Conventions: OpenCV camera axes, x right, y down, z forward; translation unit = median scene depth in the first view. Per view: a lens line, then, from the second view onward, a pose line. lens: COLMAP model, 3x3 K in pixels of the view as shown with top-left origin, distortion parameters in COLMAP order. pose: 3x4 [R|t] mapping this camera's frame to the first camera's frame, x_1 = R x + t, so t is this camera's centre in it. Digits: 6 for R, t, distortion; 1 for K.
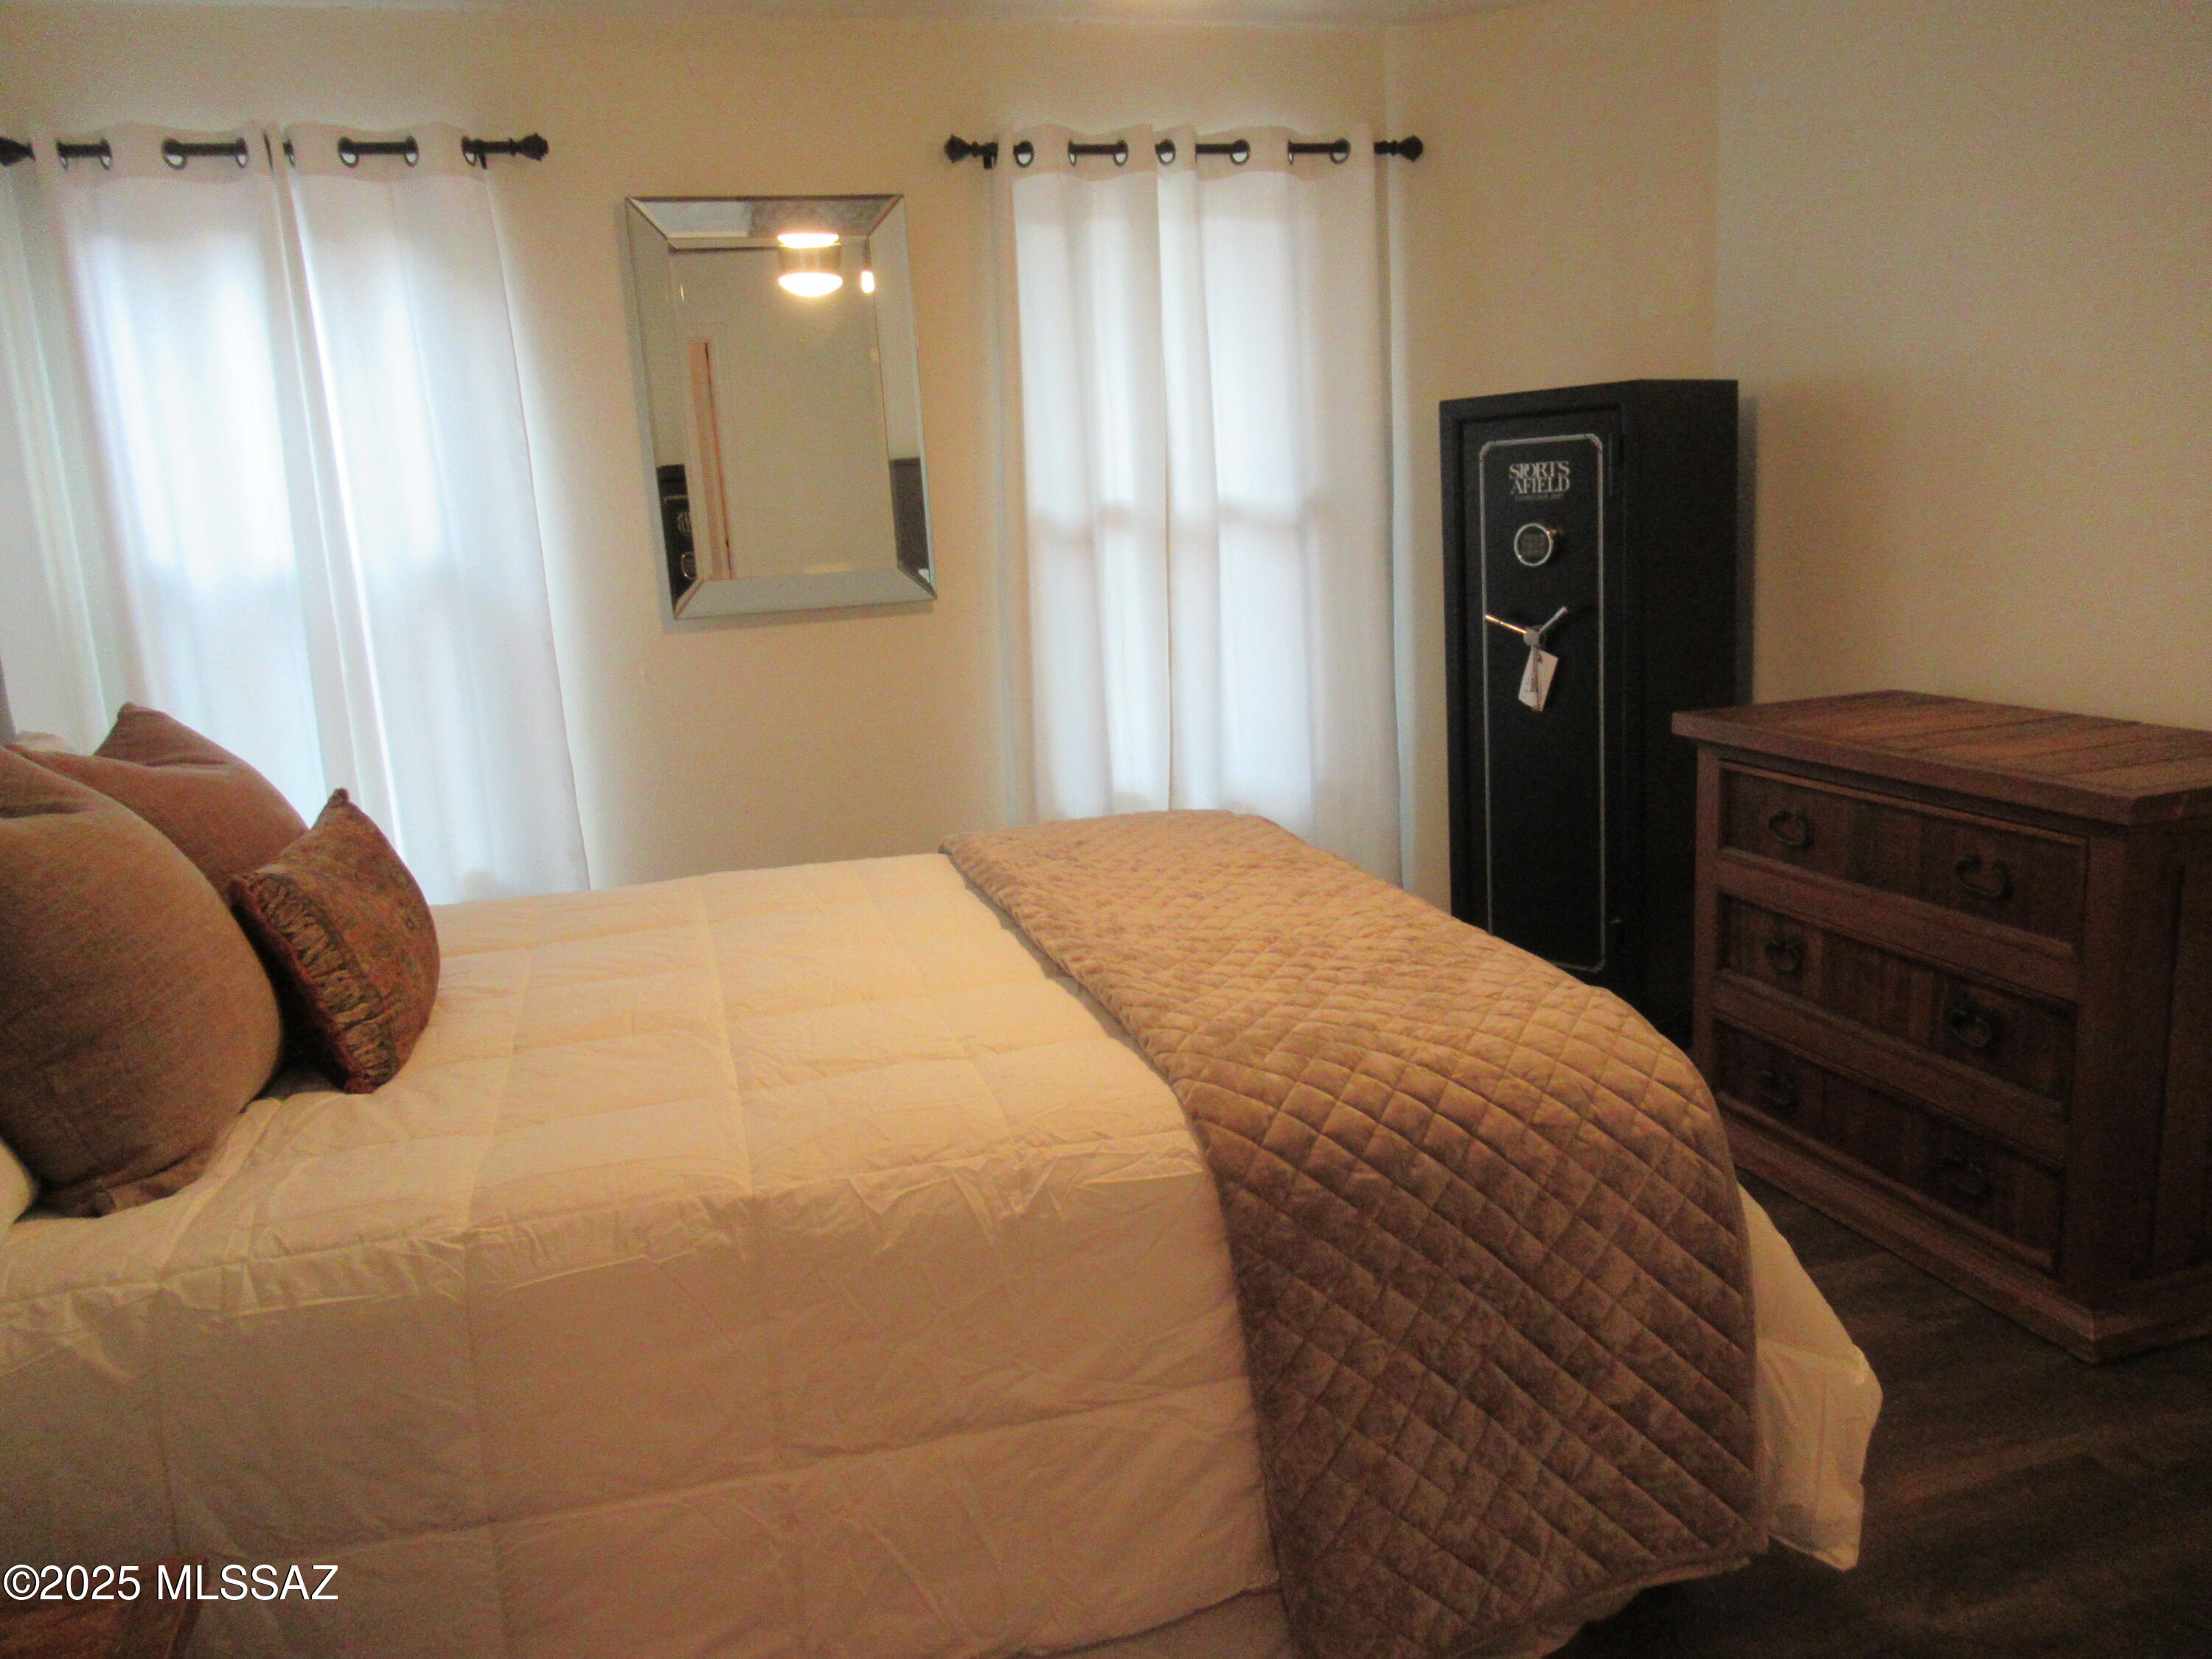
lens RADIAL K [[1605.5, 0, 1106.0], [0, 1605.5, 829.5], [0, 0, 1]] dist [-0.010754, 0.002843]
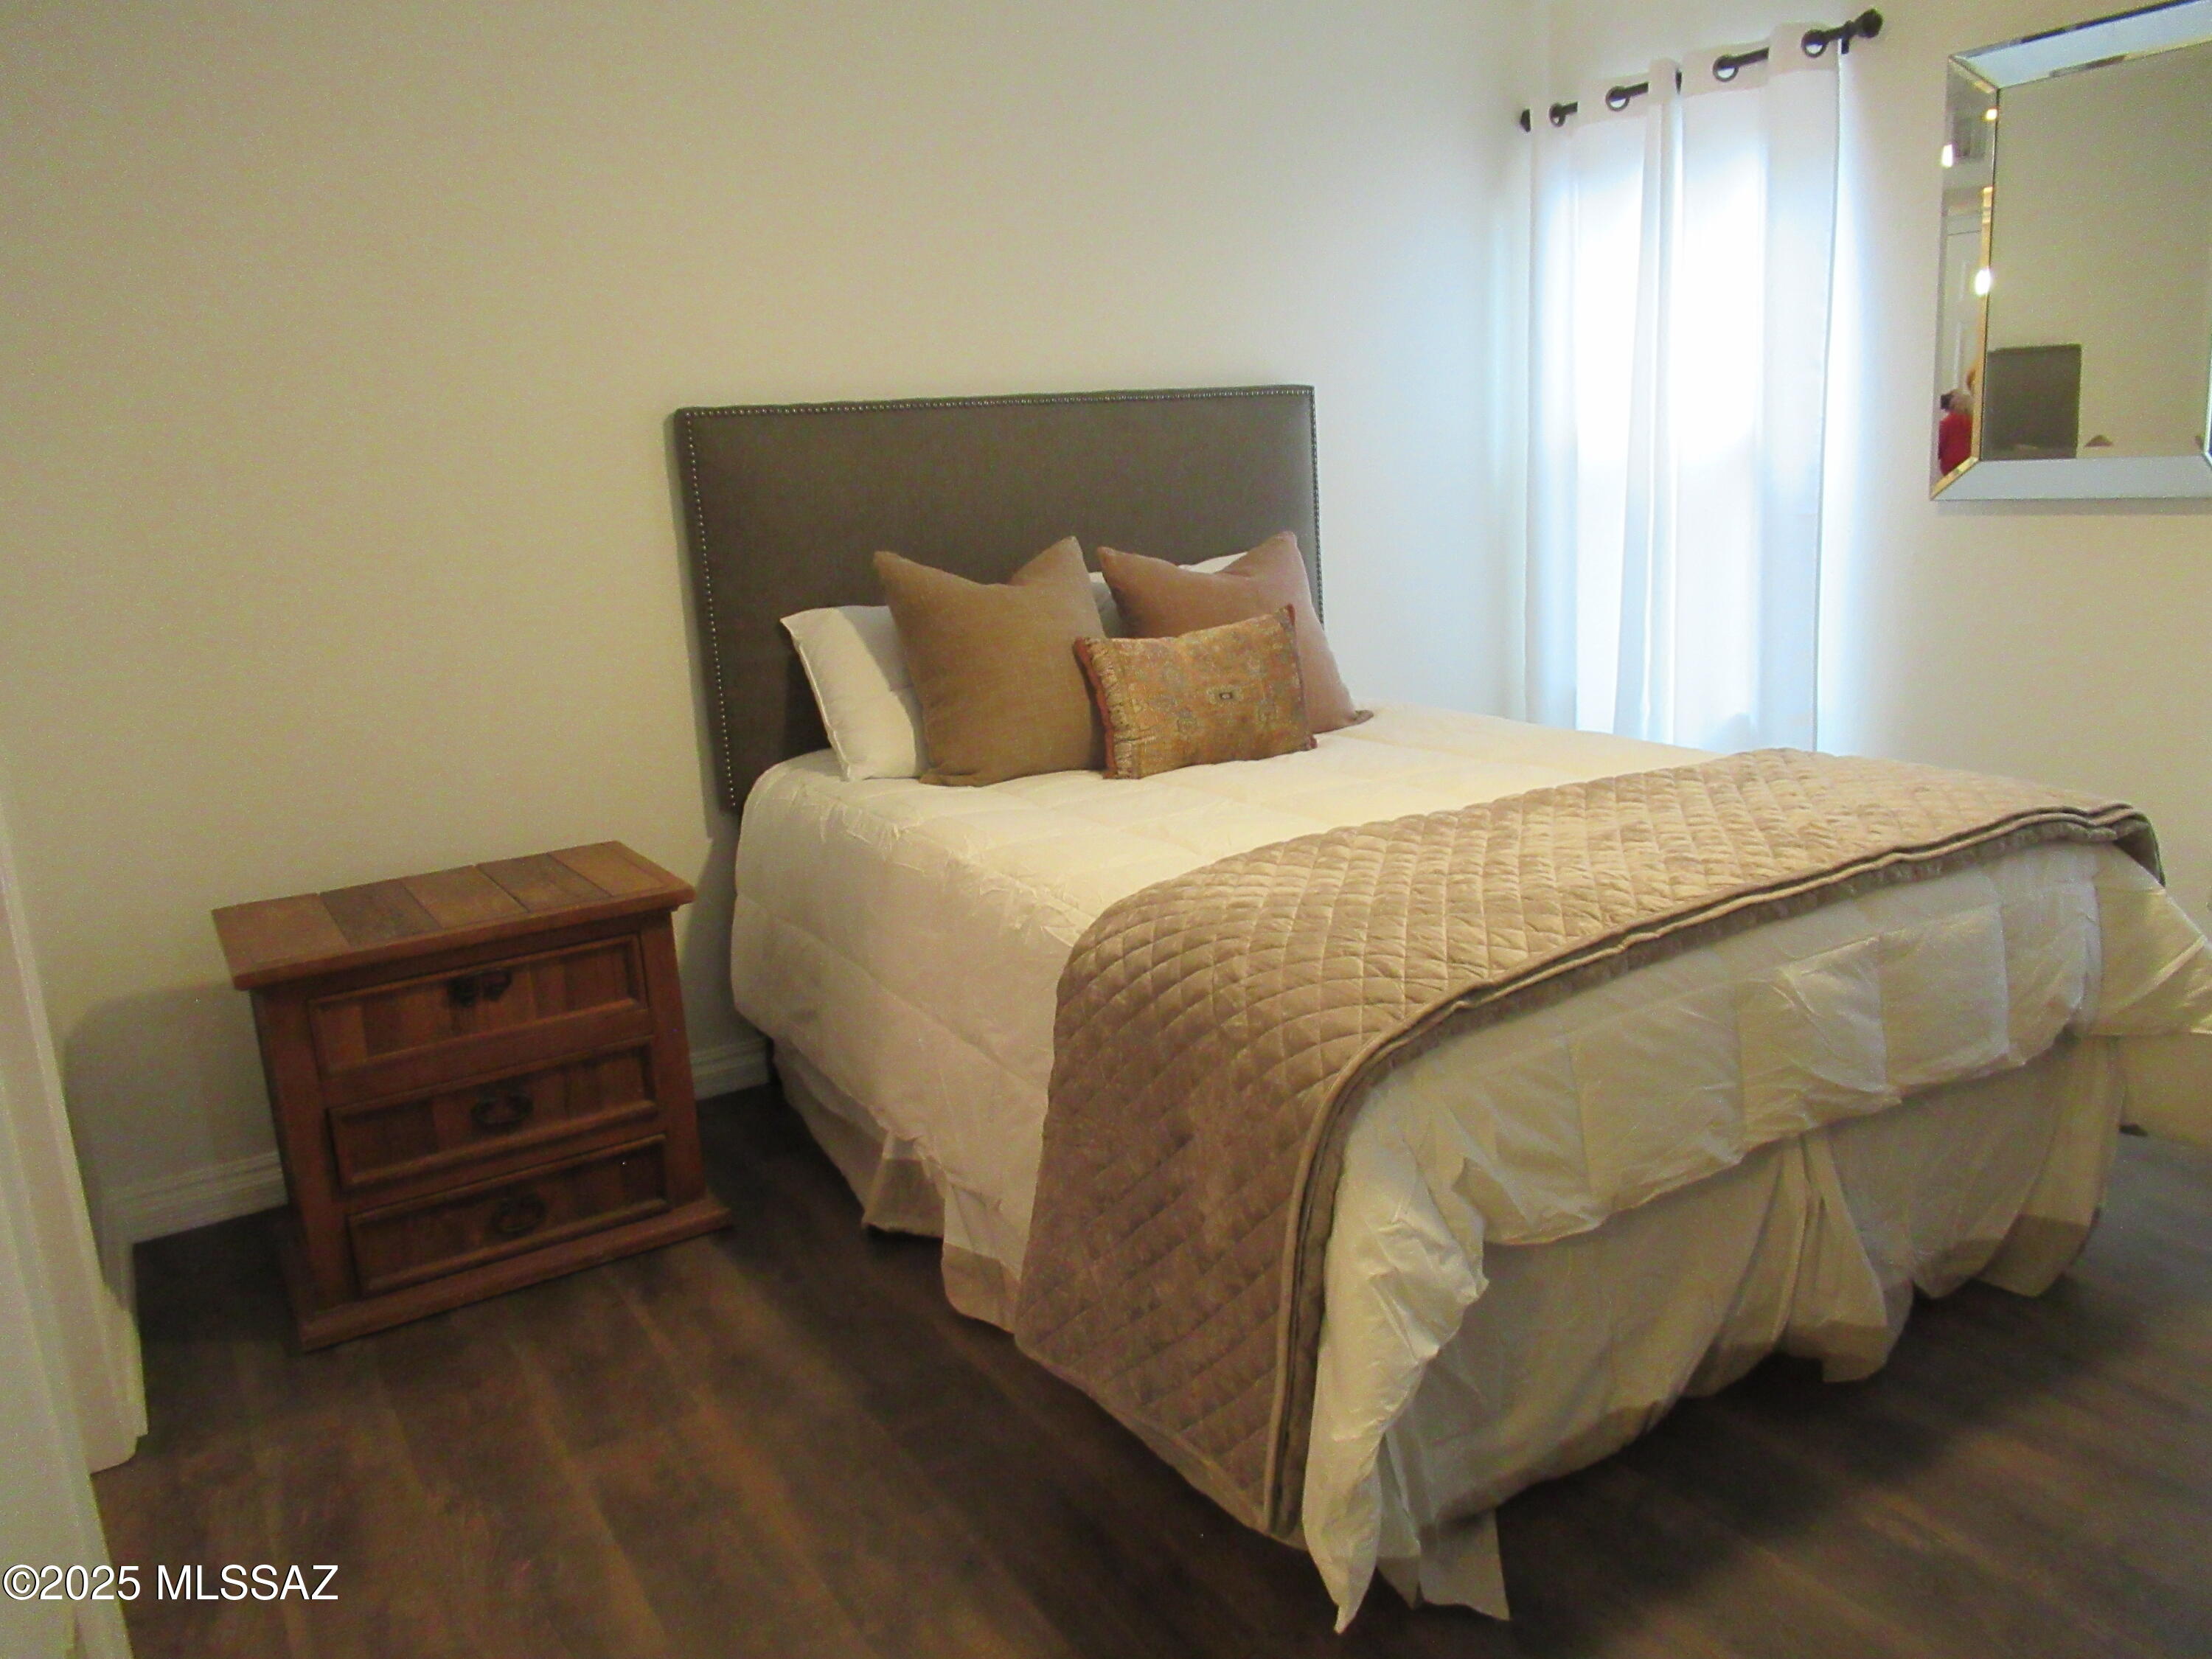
lens RADIAL K [[1652.5, 0, 1106.0], [0, 1652.5, 829.5], [0, 0, 1]] dist [0.007420, 0.002643]
pose [[0.232190, 0.271875, -0.933902, 0.683618], [-0.142935, 0.959255, 0.243719, -0.124210], [0.962111, 0.076899, 0.261590, 0.299164]]
